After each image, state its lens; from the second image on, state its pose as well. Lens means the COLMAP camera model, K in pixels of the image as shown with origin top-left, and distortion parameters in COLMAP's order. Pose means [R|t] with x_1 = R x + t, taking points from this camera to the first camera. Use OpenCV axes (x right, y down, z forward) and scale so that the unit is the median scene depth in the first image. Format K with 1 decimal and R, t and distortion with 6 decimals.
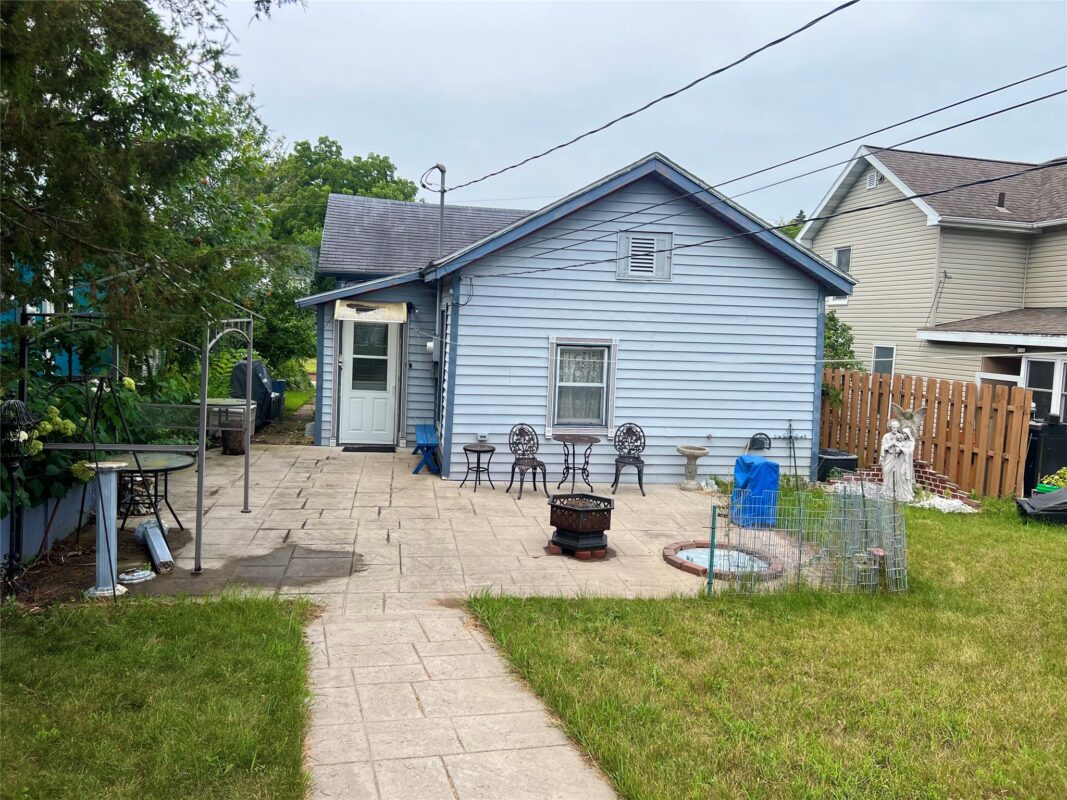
lens RADIAL K [[803.9, 0, 536.3], [0, 803.9, 398.2], [0, 0, 1]] dist [0.003269, -0.095337]
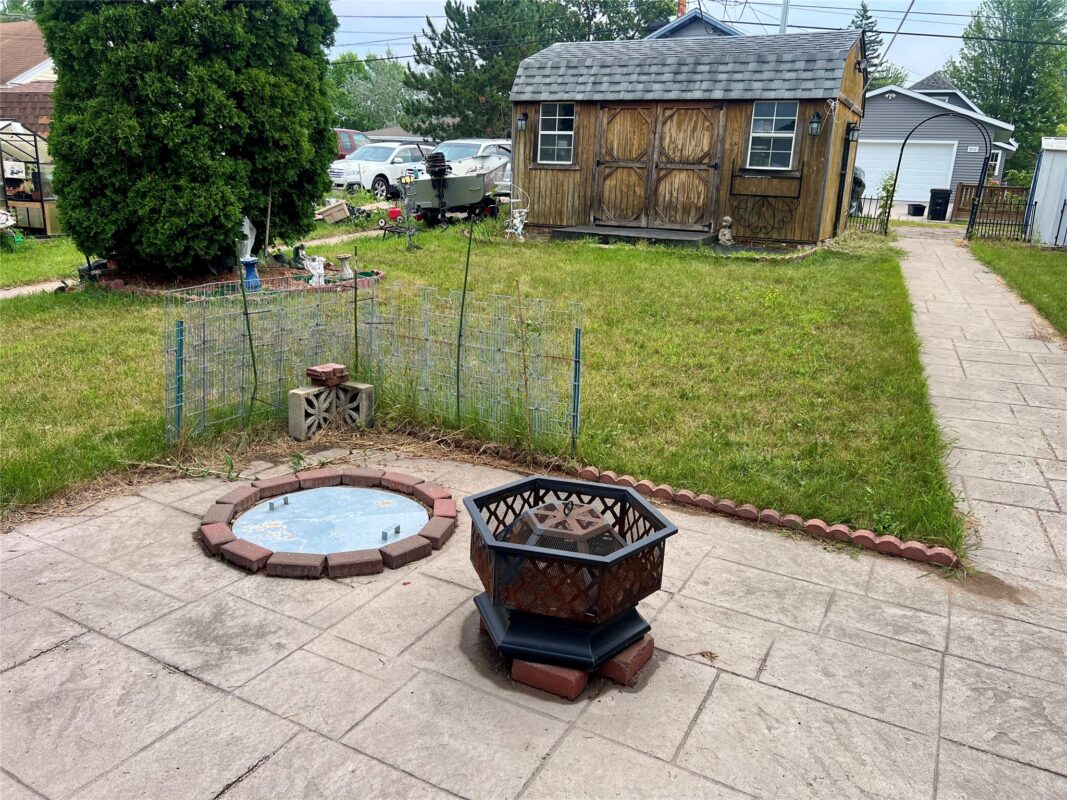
lens RADIAL K [[806.1, 0, 536.0], [0, 806.1, 398.6], [0, 0, 1]] dist [0.079937, -0.098441]
pose [[-0.788179, -0.240964, 0.566313, -0.078075], [-0.029458, 0.933882, 0.356365, -0.028366], [-0.614741, 0.264197, -0.743165, 0.836034]]
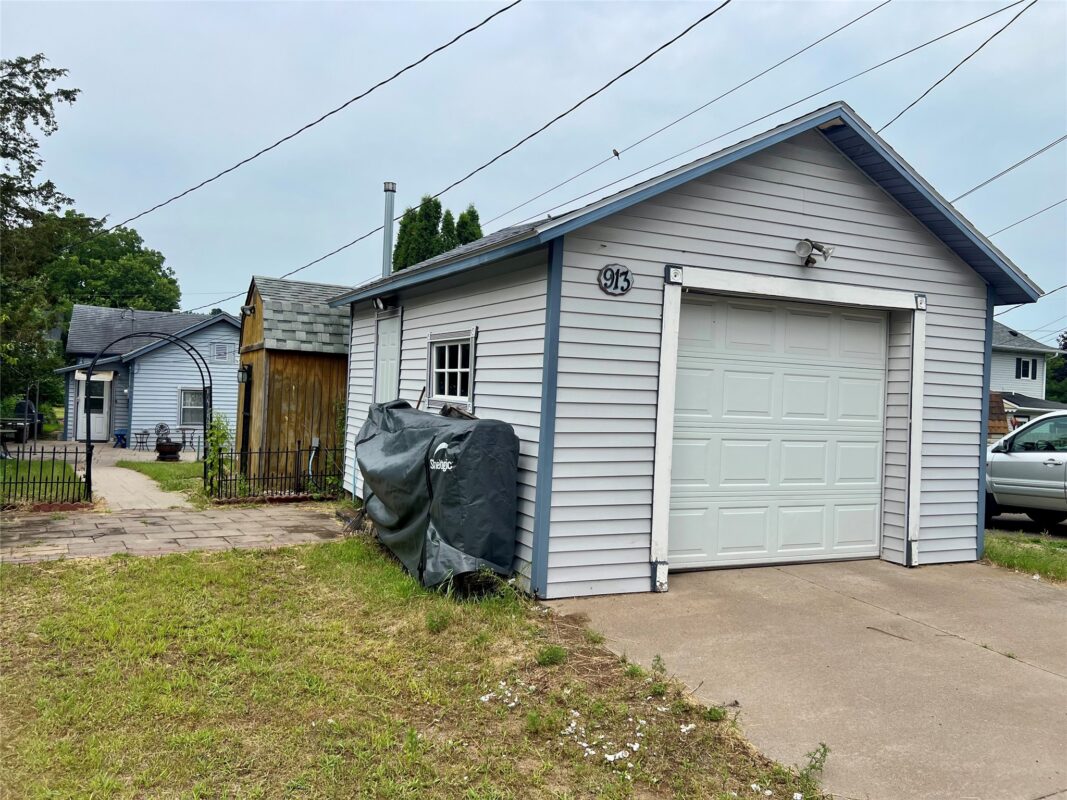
lens RADIAL K [[806.1, 0, 536.0], [0, 806.1, 398.6], [0, 0, 1]] dist [0.079937, -0.098441]
pose [[0.966612, -0.009539, 0.256068, 0.354551], [0.025922, 0.997821, -0.060678, 0.110037], [-0.254931, 0.065289, 0.964752, -1.324747]]
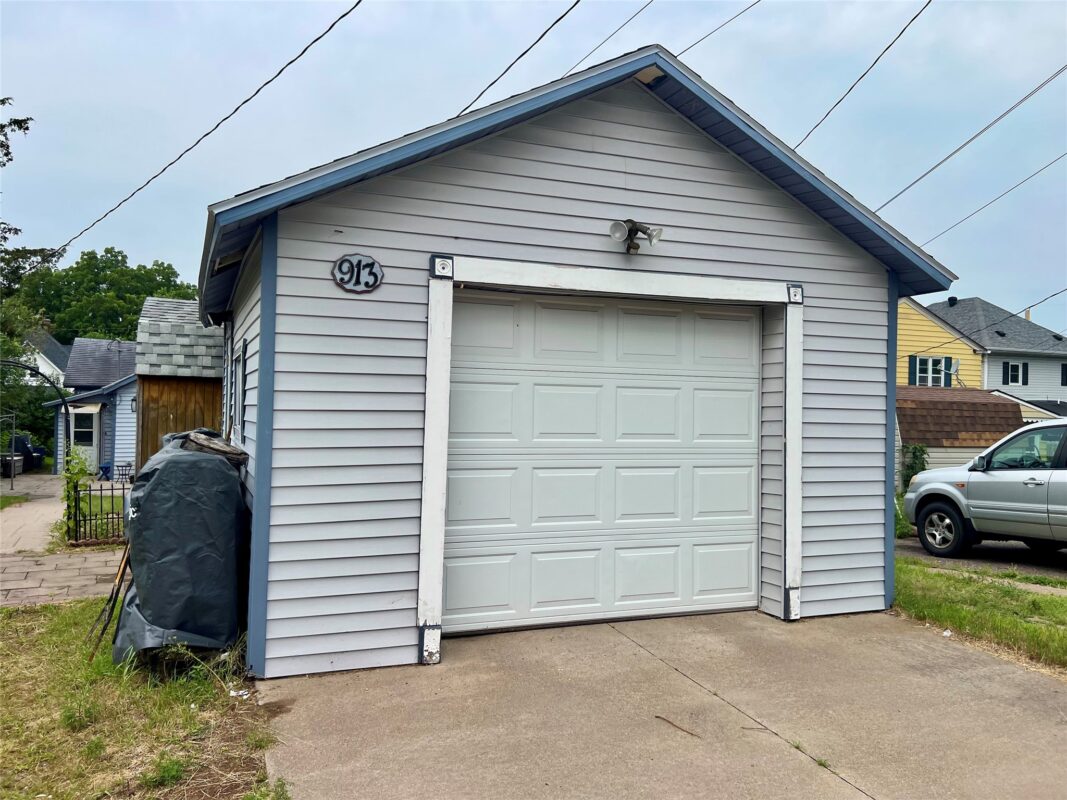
lens RADIAL K [[807.0, 0, 530.3], [0, 807.0, 410.5], [0, 0, 1]] dist [0.078520, -0.106298]
pose [[0.981532, -0.031036, 0.188762, 0.523558], [0.045919, 0.996126, -0.074991, 0.109036], [-0.185703, 0.082274, 0.979155, -1.267292]]
